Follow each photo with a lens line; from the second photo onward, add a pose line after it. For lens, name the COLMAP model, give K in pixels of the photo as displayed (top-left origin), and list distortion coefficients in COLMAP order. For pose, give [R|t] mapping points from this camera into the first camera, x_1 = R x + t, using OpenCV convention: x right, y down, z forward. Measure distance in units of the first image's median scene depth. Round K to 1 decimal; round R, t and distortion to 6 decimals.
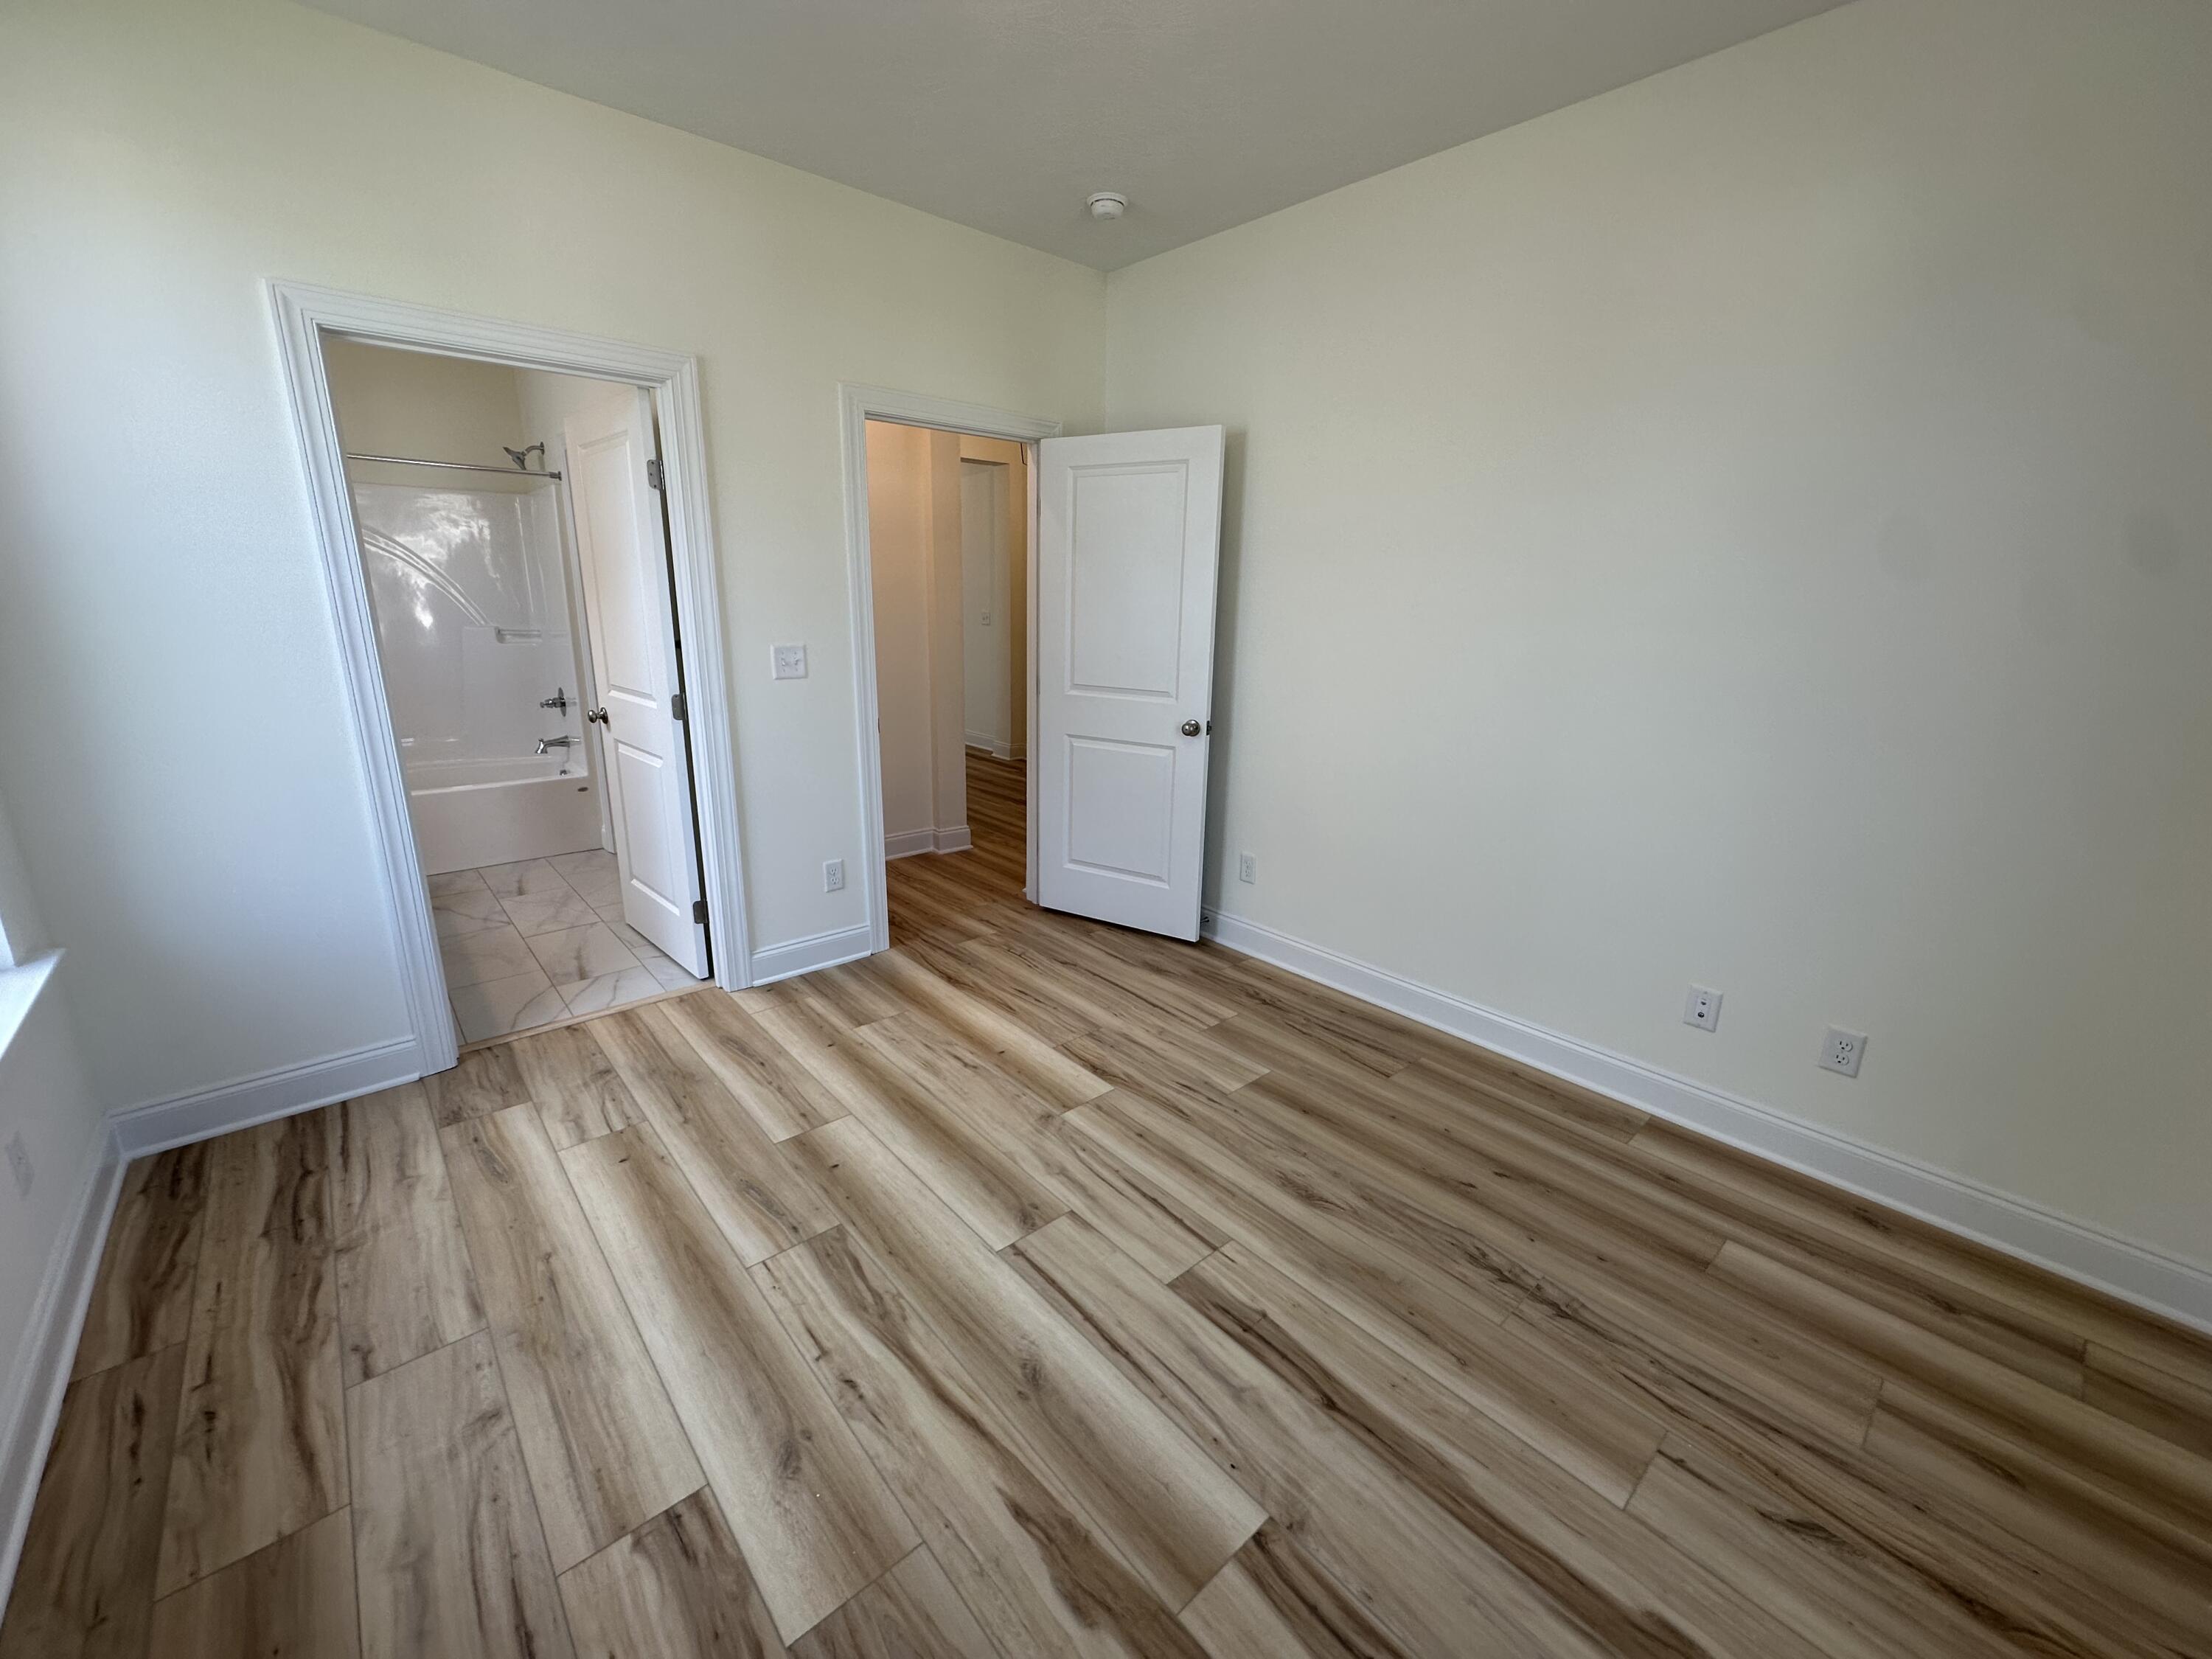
lens RADIAL K [[882.0, 0, 1104.8], [0, 882.0, 826.2], [0, 0, 1]] dist [-0.002187, 0.000560]
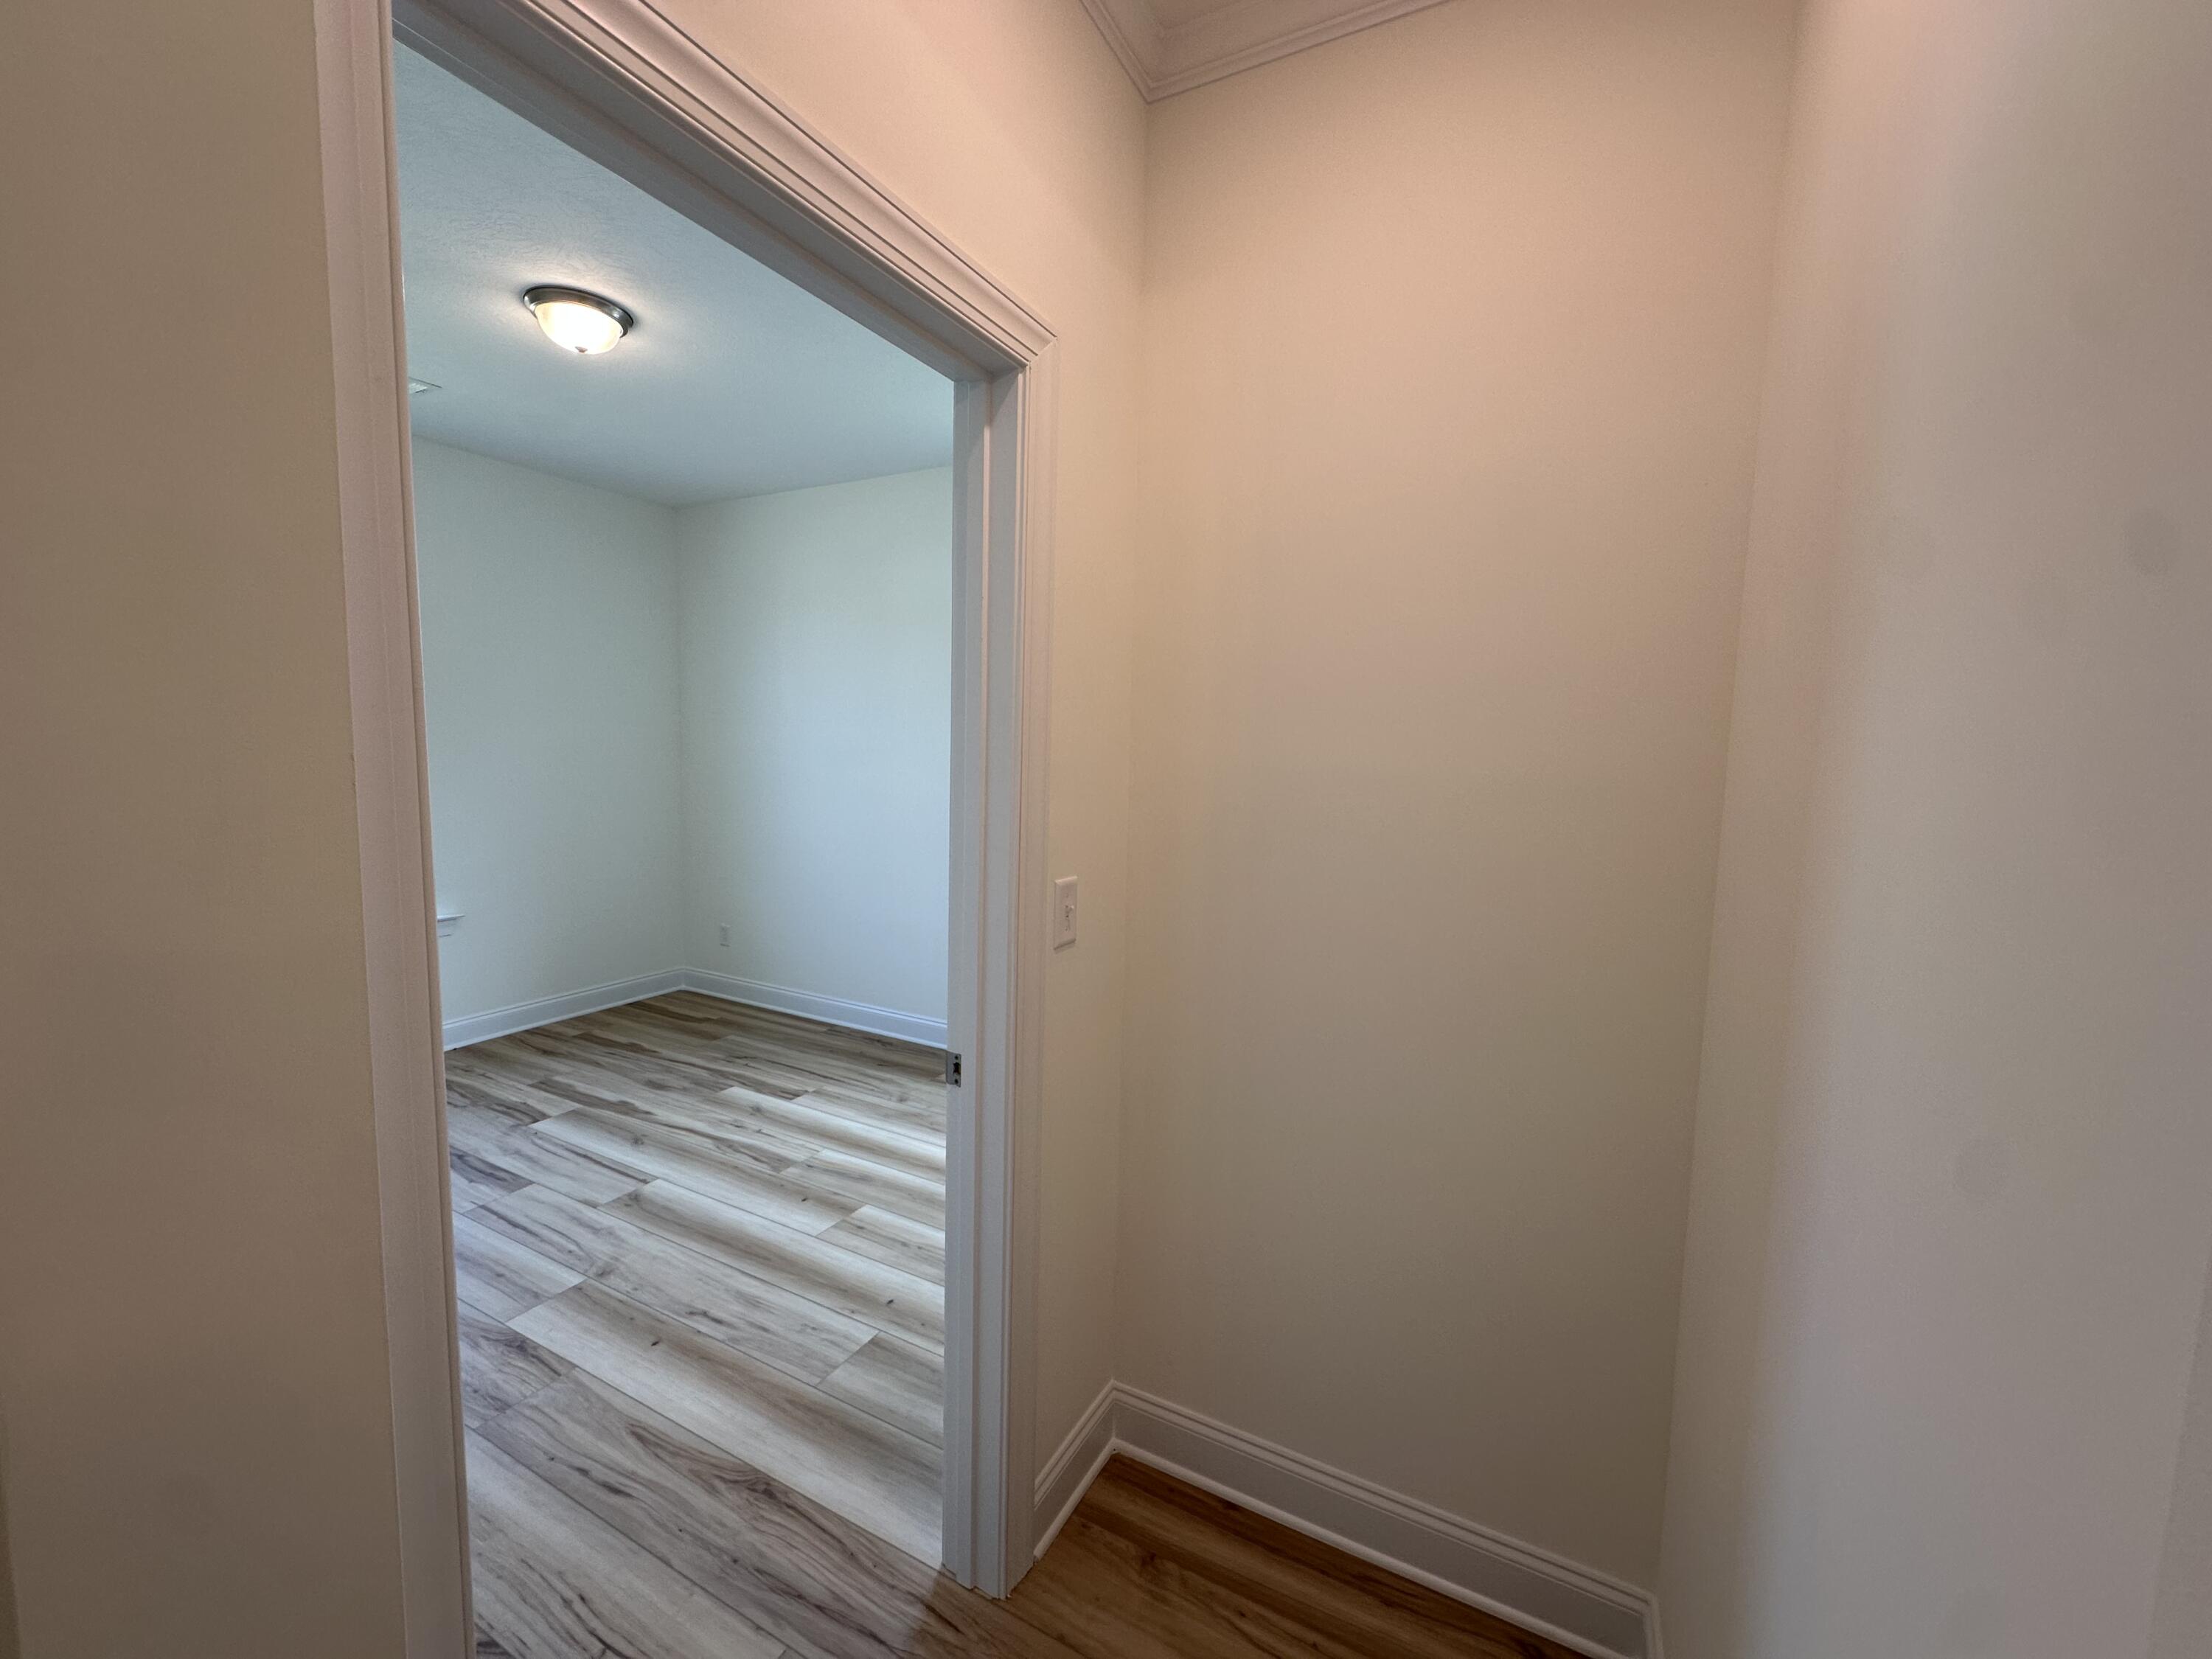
lens RADIAL K [[882.0, 0, 1104.8], [0, 882.0, 826.2], [0, 0, 1]] dist [-0.002187, 0.000560]
pose [[-0.936309, -0.009126, -0.351058, -0.267899], [-0.129628, 0.938047, 0.321347, -0.581035], [0.326377, 0.346387, -0.879485, 2.106046]]
